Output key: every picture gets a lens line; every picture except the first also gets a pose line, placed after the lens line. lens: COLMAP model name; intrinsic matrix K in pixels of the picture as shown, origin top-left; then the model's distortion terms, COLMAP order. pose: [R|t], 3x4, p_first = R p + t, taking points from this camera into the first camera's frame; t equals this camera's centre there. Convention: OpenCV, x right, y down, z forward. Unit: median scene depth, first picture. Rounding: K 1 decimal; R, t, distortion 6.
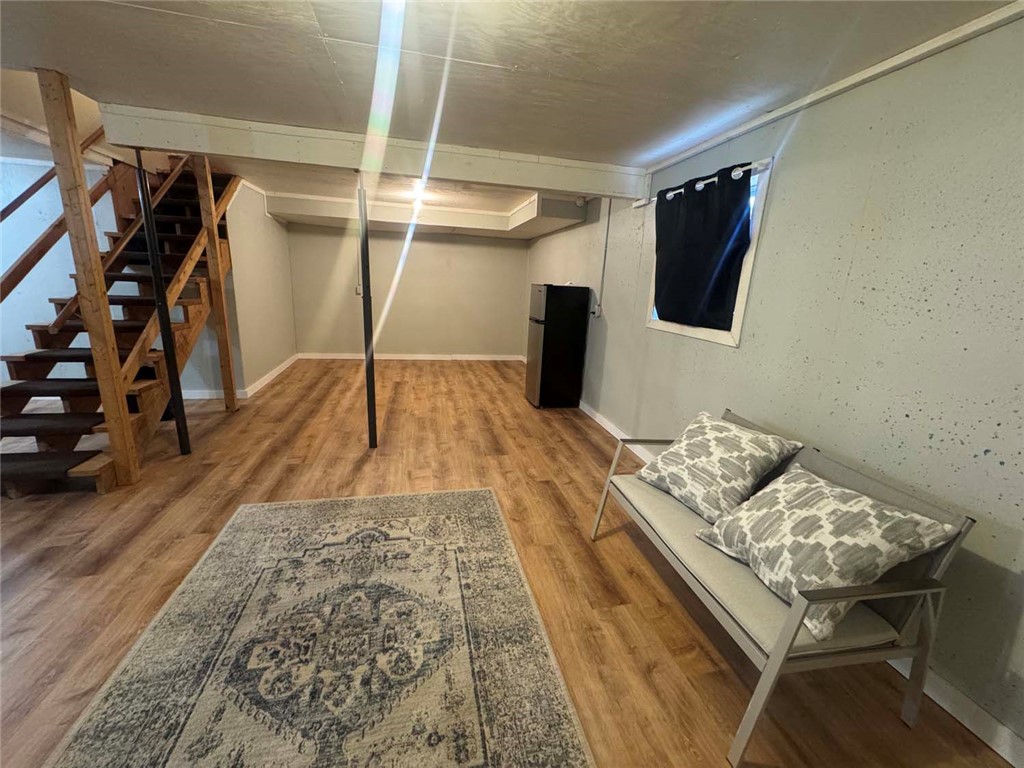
lens RADIAL K [[407.6, 0, 512.3], [0, 407.6, 380.7], [0, 0, 1]] dist [-0.002312, 0.000234]
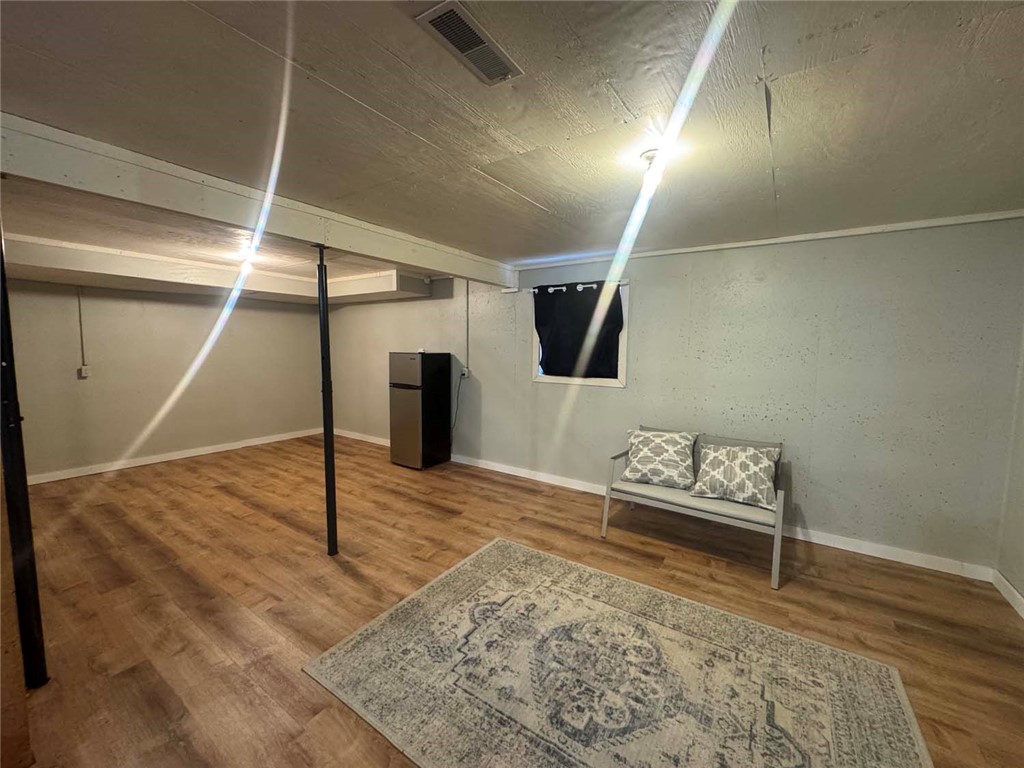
lens RADIAL K [[407.6, 0, 512.0], [0, 407.6, 380.5], [0, 0, 1]] dist [-0.002312, 0.000234]
pose [[0.725932, -0.098994, 0.680605, -0.694904], [0.187340, 0.980629, -0.057184, -0.081240], [-0.661760, 0.169016, 0.730415, 0.089546]]
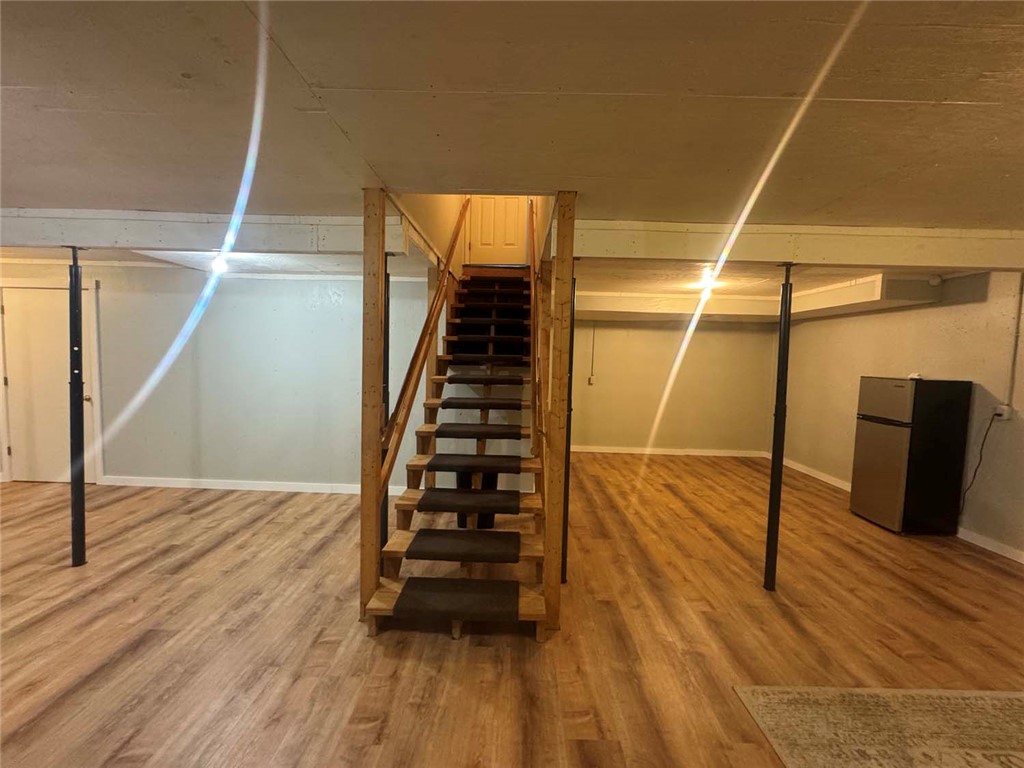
lens RADIAL K [[407.6, 0, 511.8], [0, 407.6, 381.5], [0, 0, 1]] dist [-0.002312, 0.000234]
pose [[0.973312, -0.008967, -0.229309, -0.732021], [-0.033260, 0.983173, -0.179622, -0.084799], [0.227061, 0.182455, 0.956636, 0.065527]]
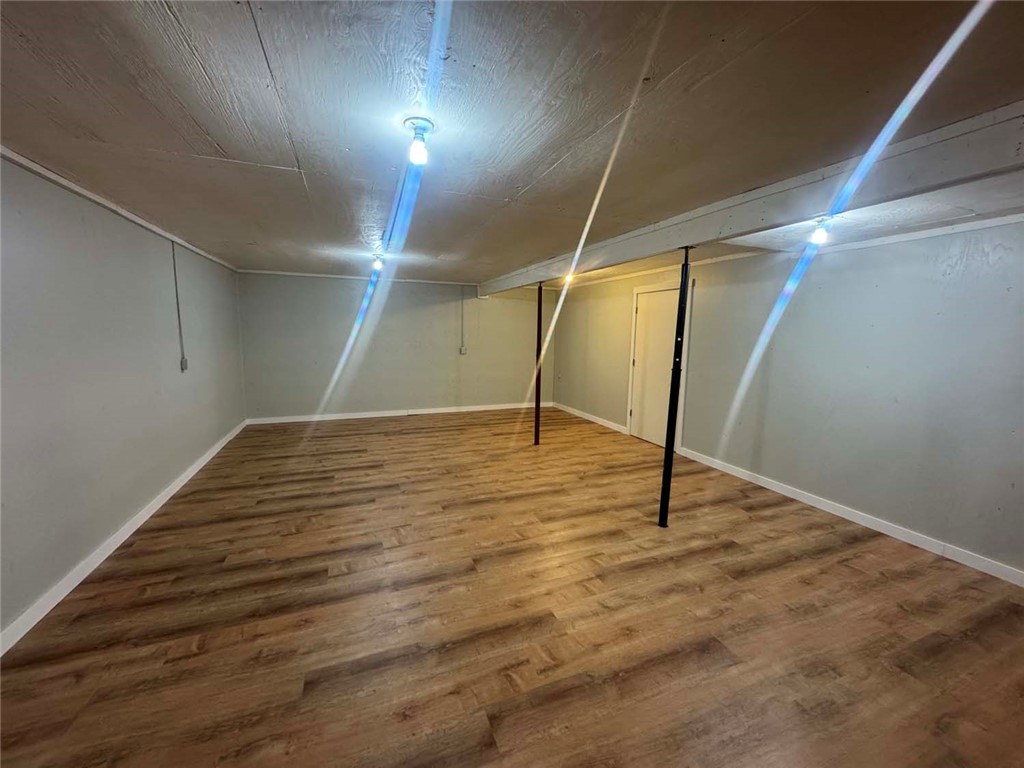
lens RADIAL K [[407.6, 0, 513.0], [0, 407.6, 383.7], [0, 0, 1]] dist [-0.002312, 0.000234]
pose [[0.162094, 0.079418, -0.983574, -0.946208], [-0.244348, 0.968944, 0.037968, -0.116128], [0.956044, 0.234180, 0.176466, 0.148618]]
